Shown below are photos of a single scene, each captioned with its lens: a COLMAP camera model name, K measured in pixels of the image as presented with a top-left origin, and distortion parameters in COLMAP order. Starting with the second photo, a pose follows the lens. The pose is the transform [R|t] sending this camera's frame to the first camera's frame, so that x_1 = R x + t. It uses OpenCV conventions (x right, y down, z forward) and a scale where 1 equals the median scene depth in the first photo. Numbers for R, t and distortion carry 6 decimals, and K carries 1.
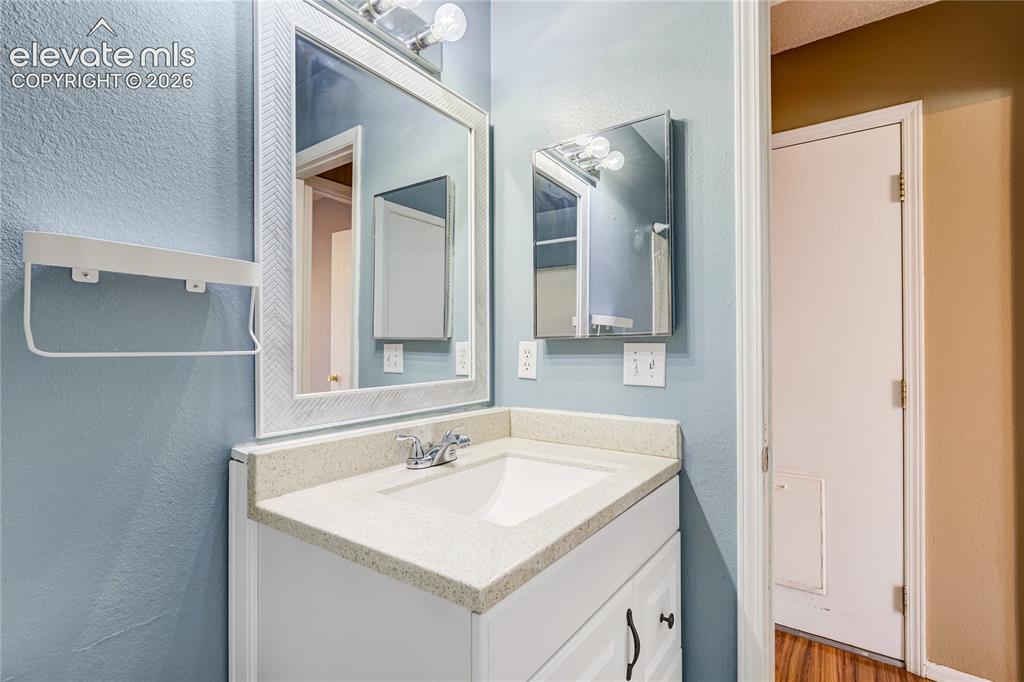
lens RADIAL K [[474.1, 0, 516.2], [0, 474.1, 345.0], [0, 0, 1]] dist [-0.013923, 0.010242]
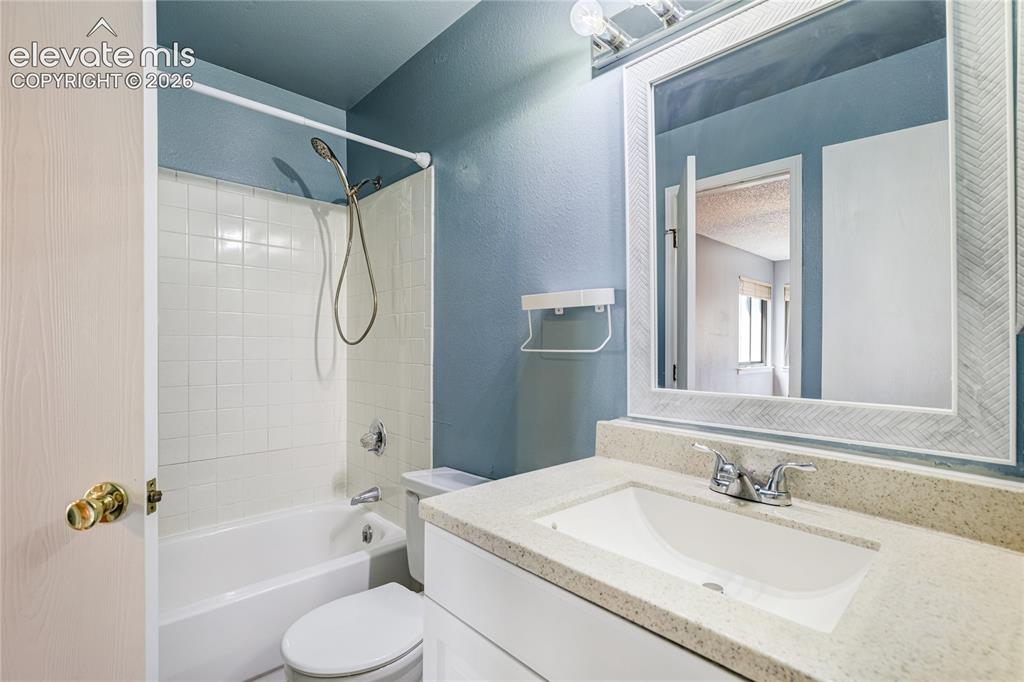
lens RADIAL K [[474.1, 0, 516.2], [0, 474.1, 345.0], [0, 0, 1]] dist [-0.013923, 0.010242]
pose [[-0.199193, -0.002471, -0.979957, 0.890507], [-0.000836, 0.999997, -0.002352, 0.000198], [0.979960, 0.000351, -0.199195, 1.029400]]
